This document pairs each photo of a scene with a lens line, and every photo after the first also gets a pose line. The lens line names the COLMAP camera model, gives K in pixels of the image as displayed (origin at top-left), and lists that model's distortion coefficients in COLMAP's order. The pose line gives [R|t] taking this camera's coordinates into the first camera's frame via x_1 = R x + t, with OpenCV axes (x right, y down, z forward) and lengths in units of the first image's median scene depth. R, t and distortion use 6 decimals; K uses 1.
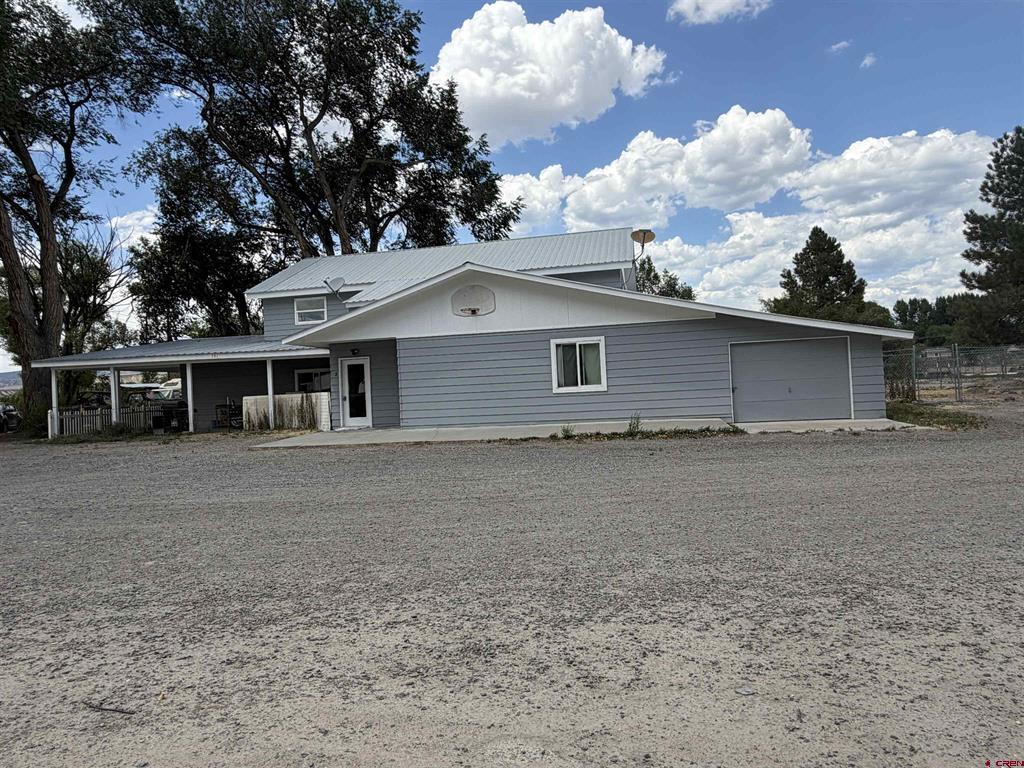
lens RADIAL K [[692.7, 0, 512.0], [0, 692.7, 384.0], [0, 0, 1]] dist [-0.000048, 0.006968]
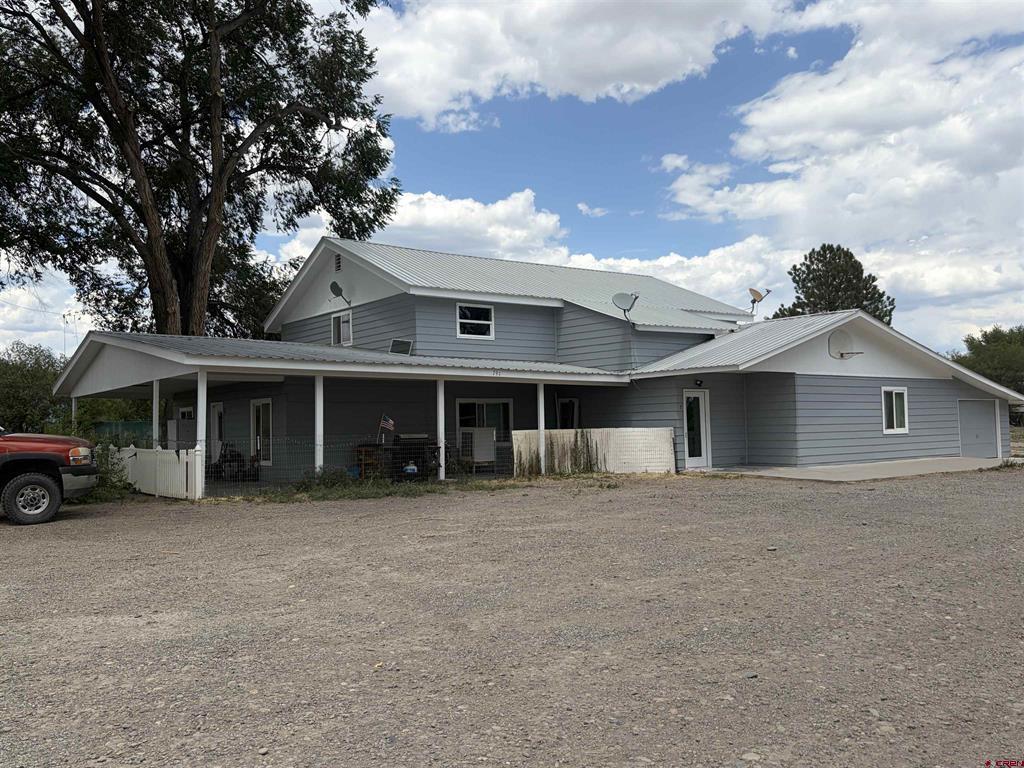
lens RADIAL K [[872.9, 0, 512.0], [0, 872.9, 384.0], [0, 0, 1]] dist [0.000941, -0.000277]
pose [[0.684439, 0.071957, 0.725510, -1.194459], [-0.017171, 0.996433, -0.082628, 0.050977], [-0.728868, 0.044095, 0.683233, 0.404222]]
